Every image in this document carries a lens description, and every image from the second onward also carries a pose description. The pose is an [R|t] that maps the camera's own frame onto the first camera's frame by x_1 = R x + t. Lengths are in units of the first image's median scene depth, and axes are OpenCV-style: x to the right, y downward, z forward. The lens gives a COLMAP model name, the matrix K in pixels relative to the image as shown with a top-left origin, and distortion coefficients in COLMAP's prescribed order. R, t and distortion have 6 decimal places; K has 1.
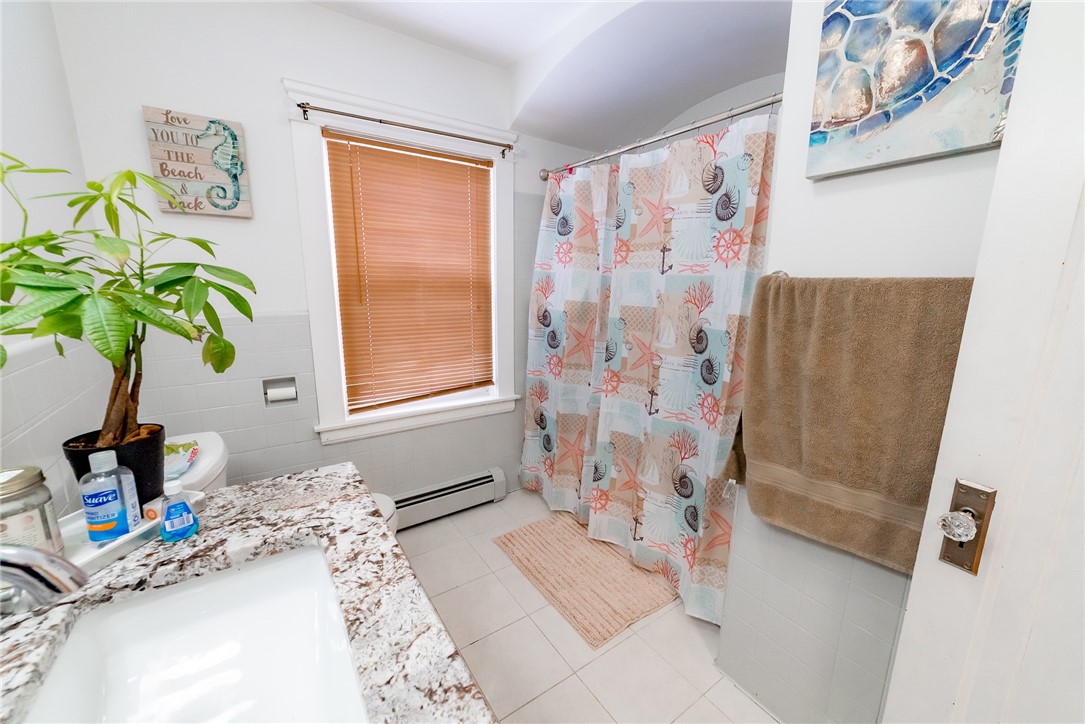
lens RADIAL K [[418.6, 0, 539.4], [0, 418.6, 360.3], [0, 0, 1]] dist [-0.001357, 0.001375]
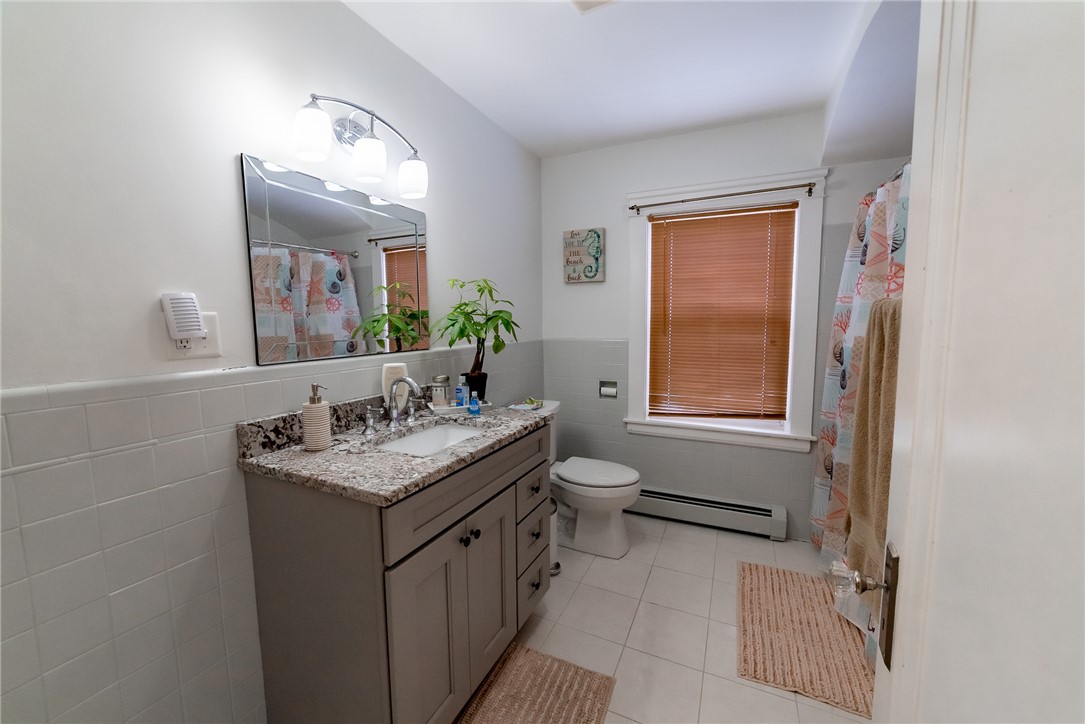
lens RADIAL K [[418.6, 0, 548.3], [0, 418.6, 362.0], [0, 0, 1]] dist [-0.001357, 0.001375]
pose [[0.527741, 0.070988, -0.846434, 0.519173], [-0.149067, 0.988776, -0.010015, 0.019965], [0.836223, 0.131461, 0.532400, -0.016562]]
